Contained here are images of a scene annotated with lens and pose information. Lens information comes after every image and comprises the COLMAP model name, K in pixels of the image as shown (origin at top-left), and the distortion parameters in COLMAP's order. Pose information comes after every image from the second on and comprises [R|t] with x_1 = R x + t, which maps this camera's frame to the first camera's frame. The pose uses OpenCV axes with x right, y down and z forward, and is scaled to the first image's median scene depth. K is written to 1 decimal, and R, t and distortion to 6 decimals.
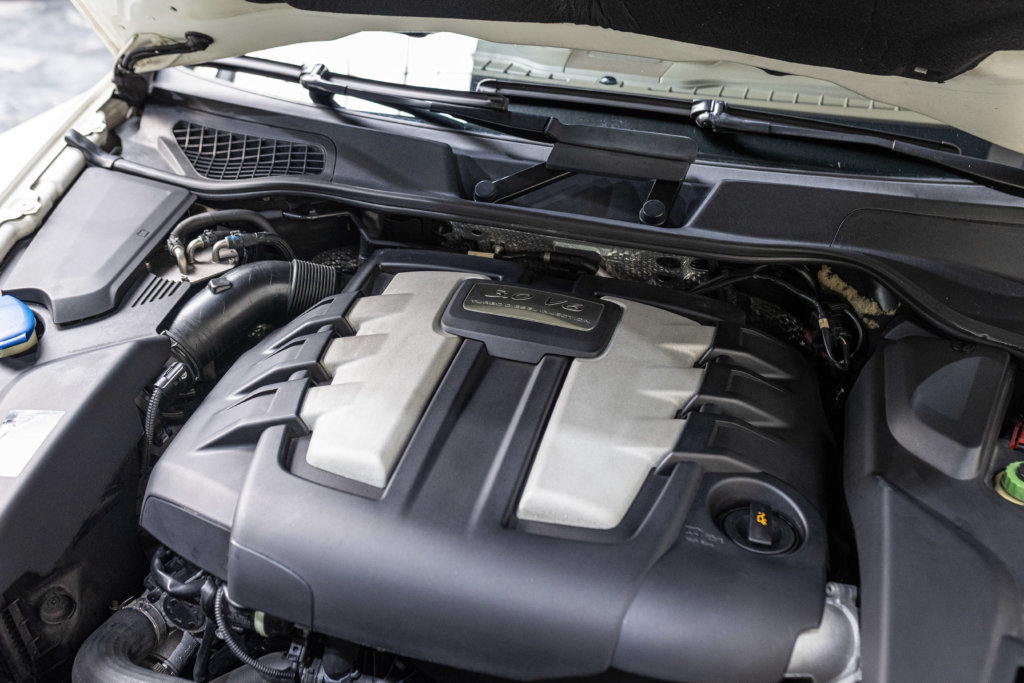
lens RADIAL K [[977.3, 0, 515.0], [0, 977.3, 338.2], [0, 0, 1]] dist [-0.001612, 0.000000]
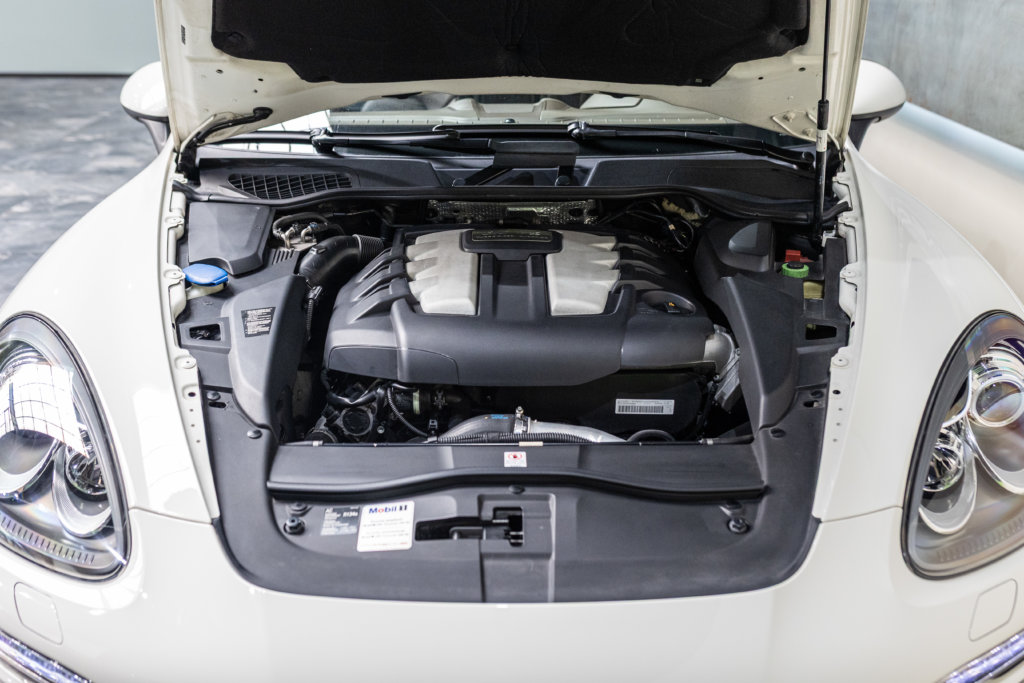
lens RADIAL K [[977.3, 0, 510.3], [0, 977.3, 344.3], [0, 0, 1]] dist [-0.001612, 0.000000]
pose [[0.961706, -0.138703, 0.236394, -0.400073], [0.170060, 0.978368, -0.117791, 0.340452], [-0.214943, 0.153482, 0.964491, -0.591040]]
